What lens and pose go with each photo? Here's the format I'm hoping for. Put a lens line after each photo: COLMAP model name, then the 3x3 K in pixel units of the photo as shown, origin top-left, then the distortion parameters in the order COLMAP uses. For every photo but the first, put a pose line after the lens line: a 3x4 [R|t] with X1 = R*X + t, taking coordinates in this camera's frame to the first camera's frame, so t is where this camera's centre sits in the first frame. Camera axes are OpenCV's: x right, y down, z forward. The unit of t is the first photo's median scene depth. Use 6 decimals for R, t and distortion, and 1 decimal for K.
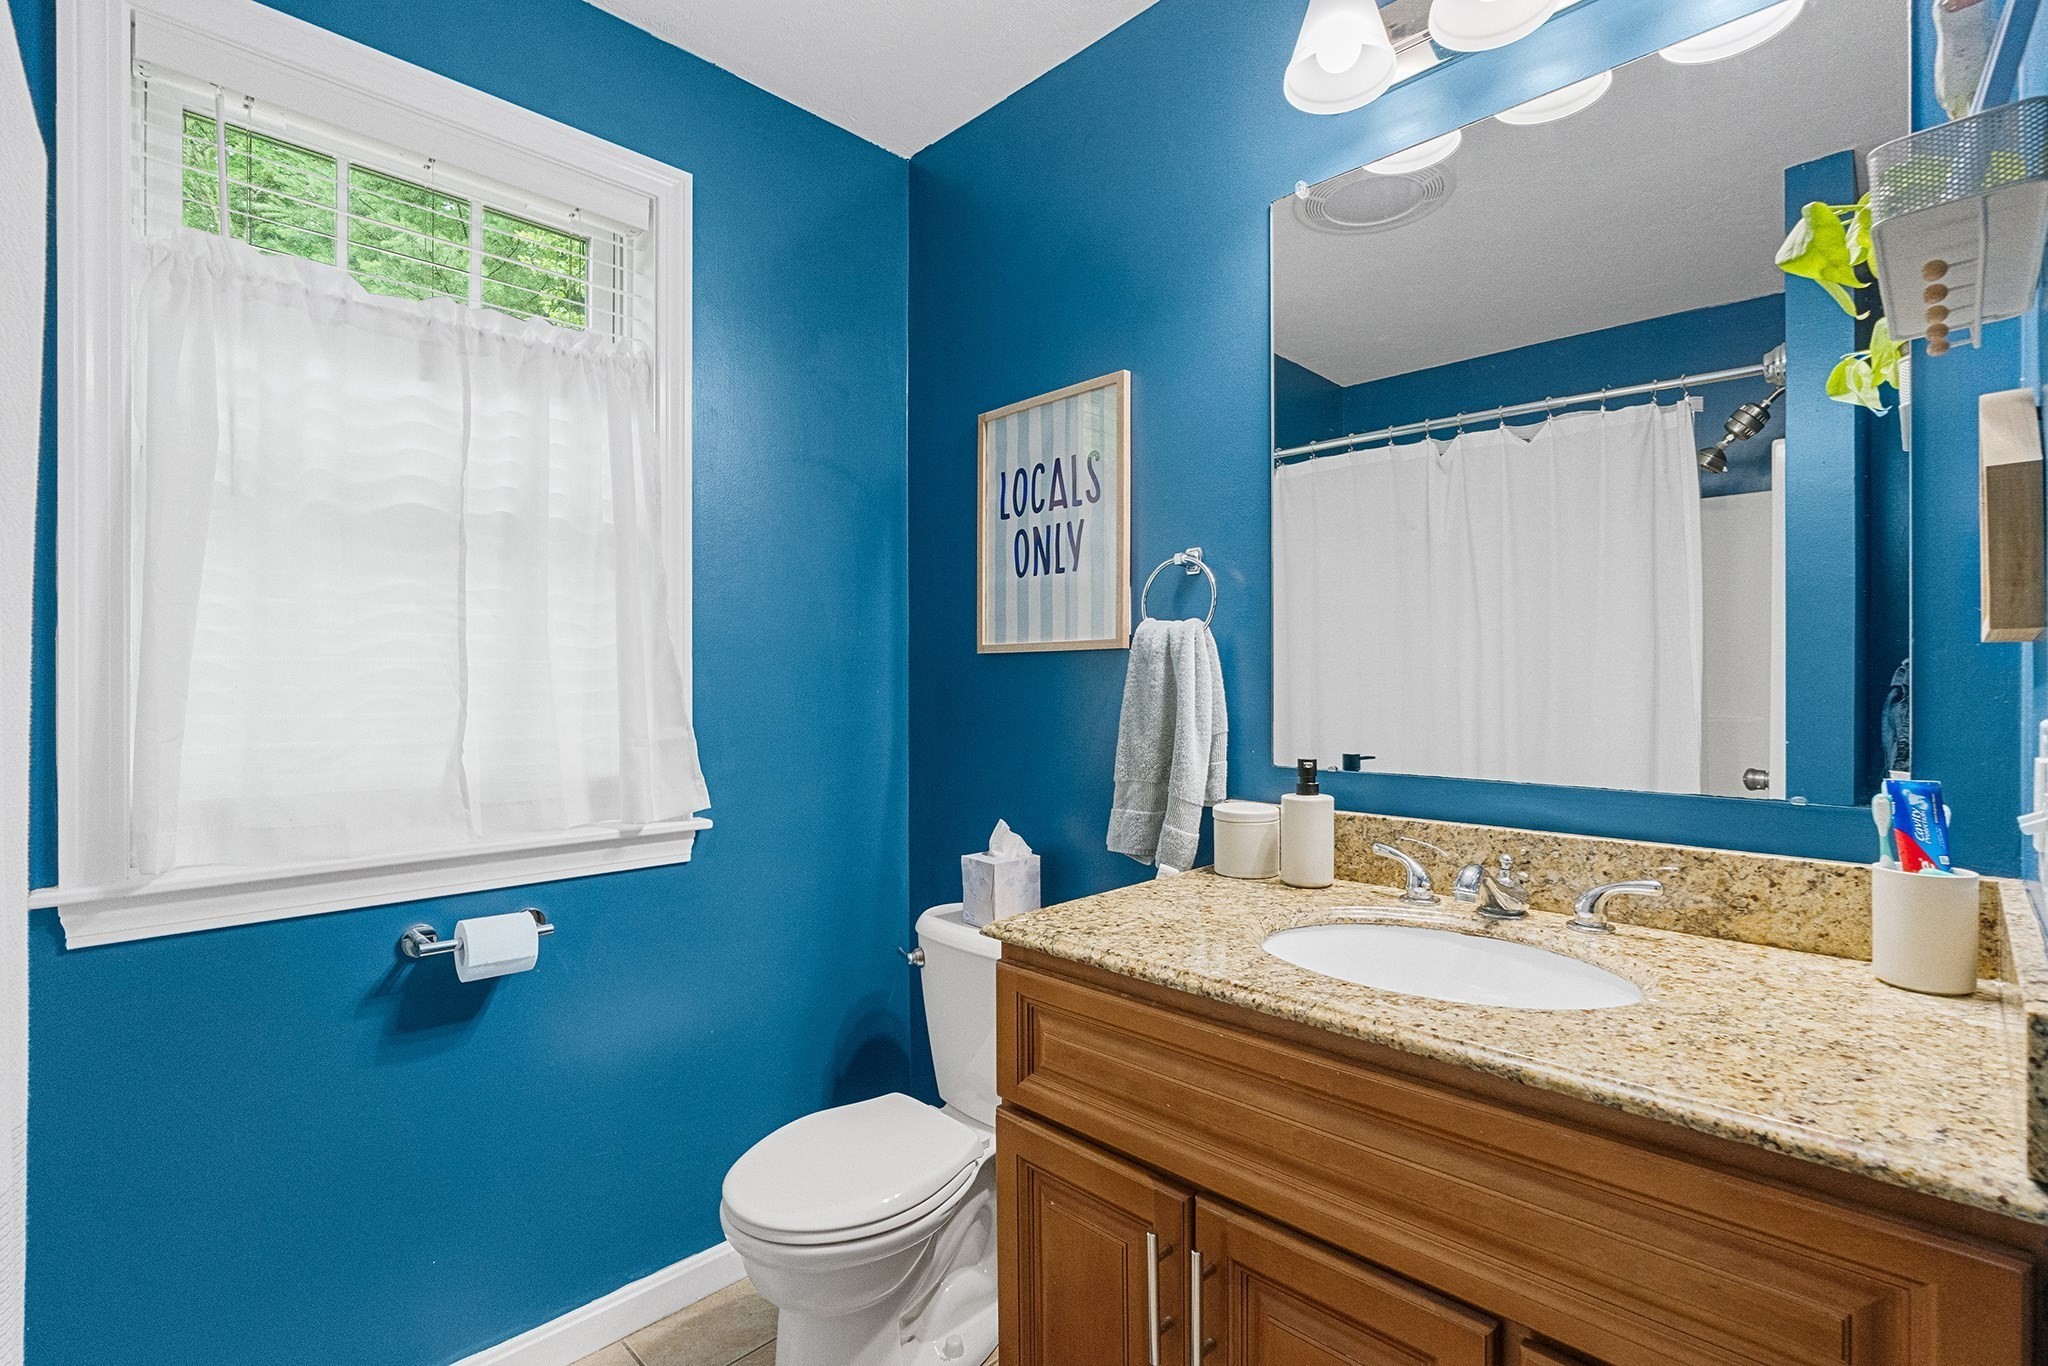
lens RADIAL K [[923.0, 0, 1023.9], [0, 923.0, 677.4], [0, 0, 1]] dist [-0.012779, 0.008033]
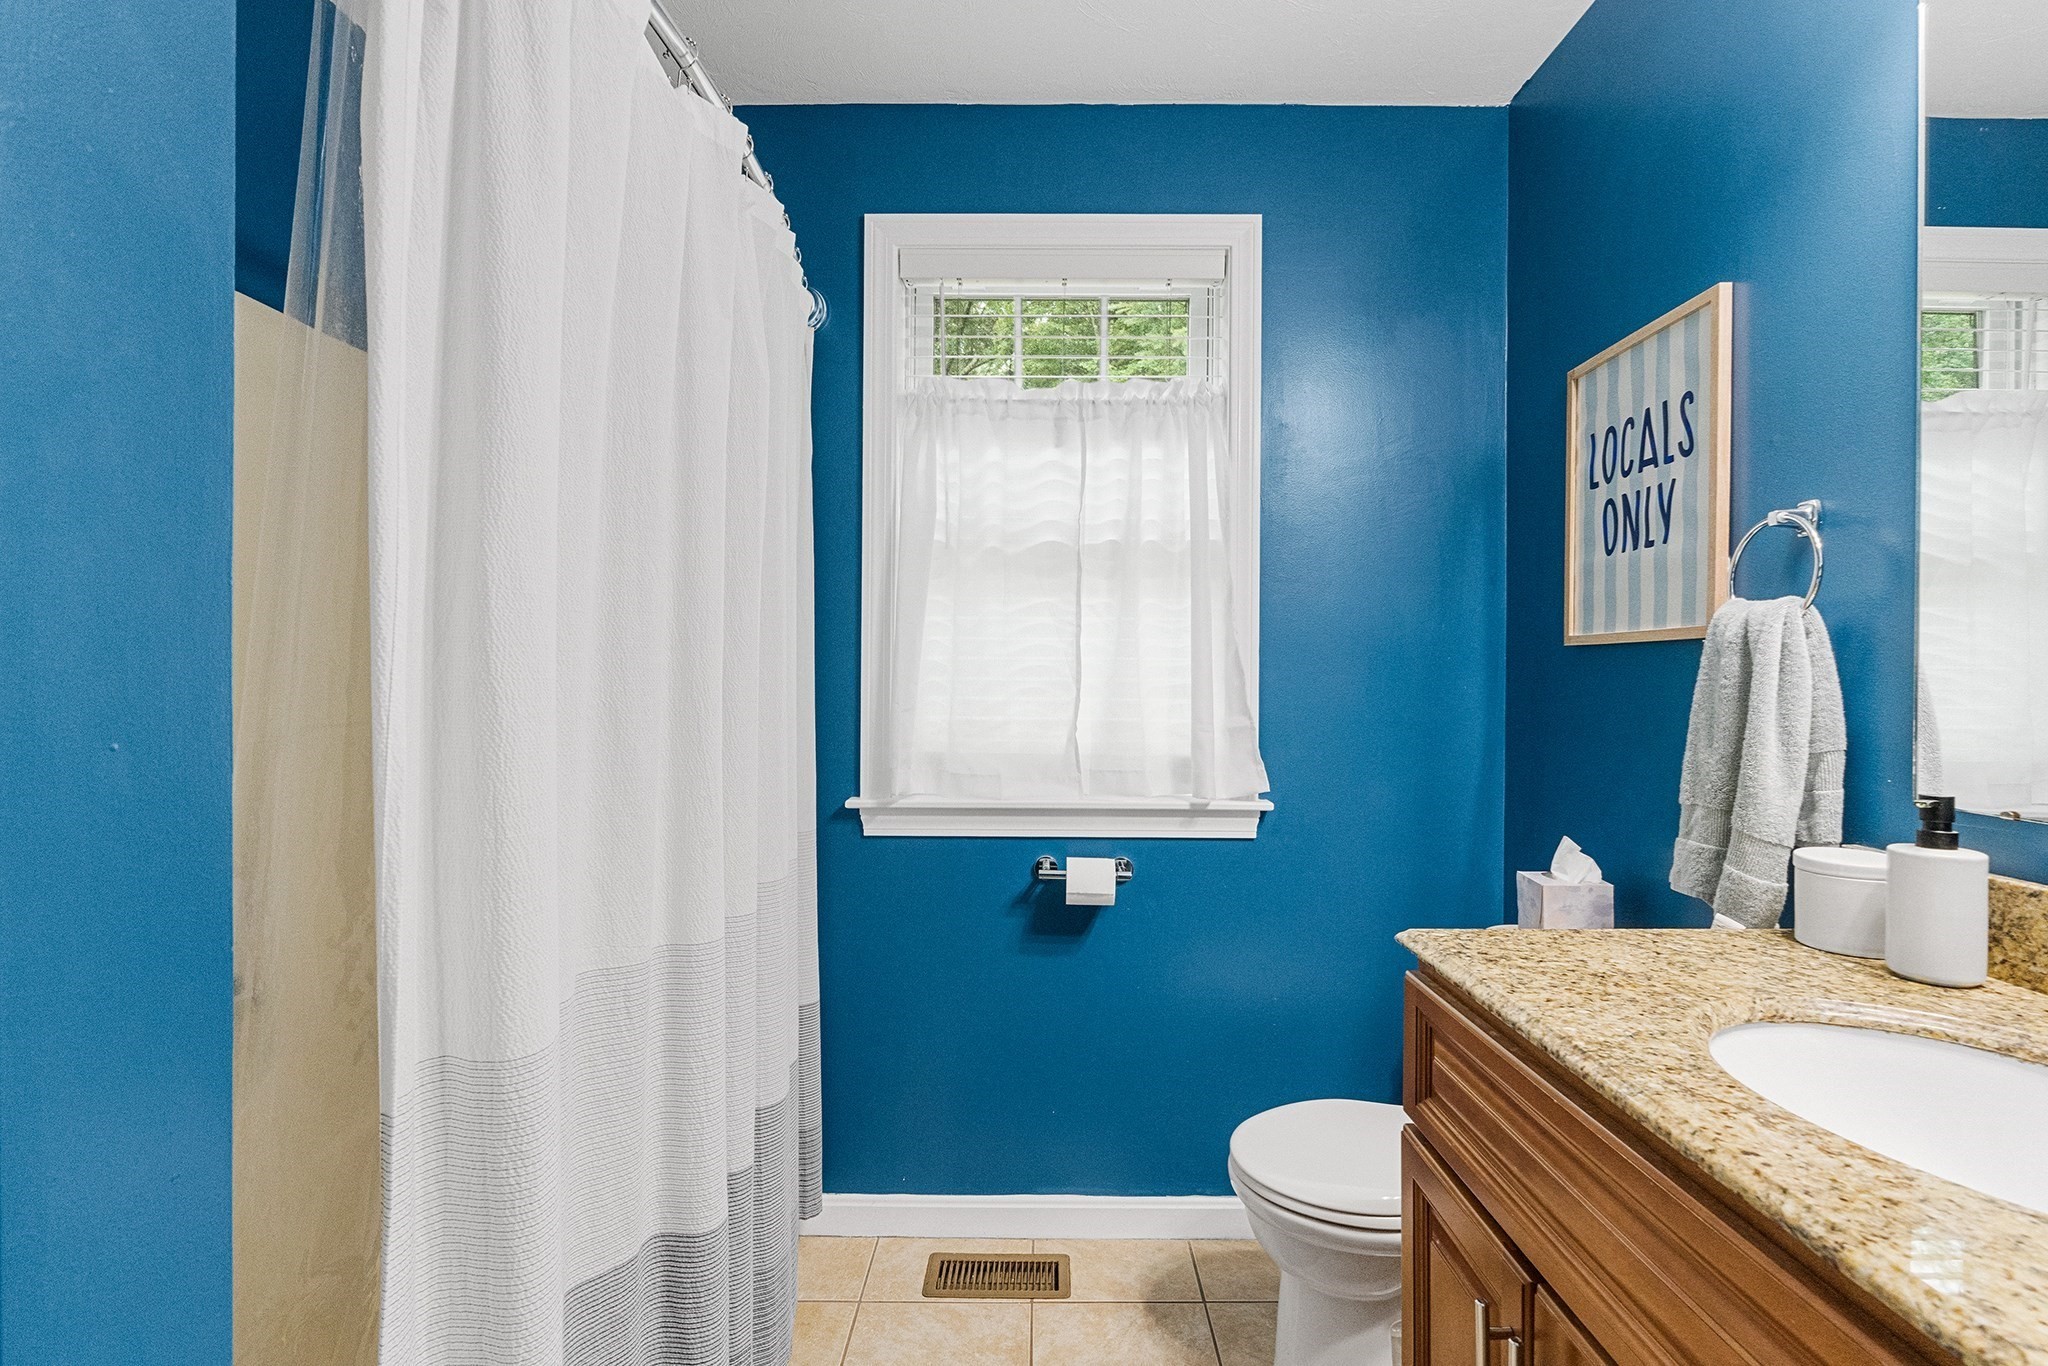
lens RADIAL K [[932.6, 0, 1059.3], [0, 932.6, 670.4], [0, 0, 1]] dist [-0.002478, 0.000253]
pose [[0.710327, 0.003402, -0.703864, 0.285812], [-0.003489, 0.999993, 0.001312, -0.002657], [0.703864, 0.001523, 0.710334, 0.044238]]
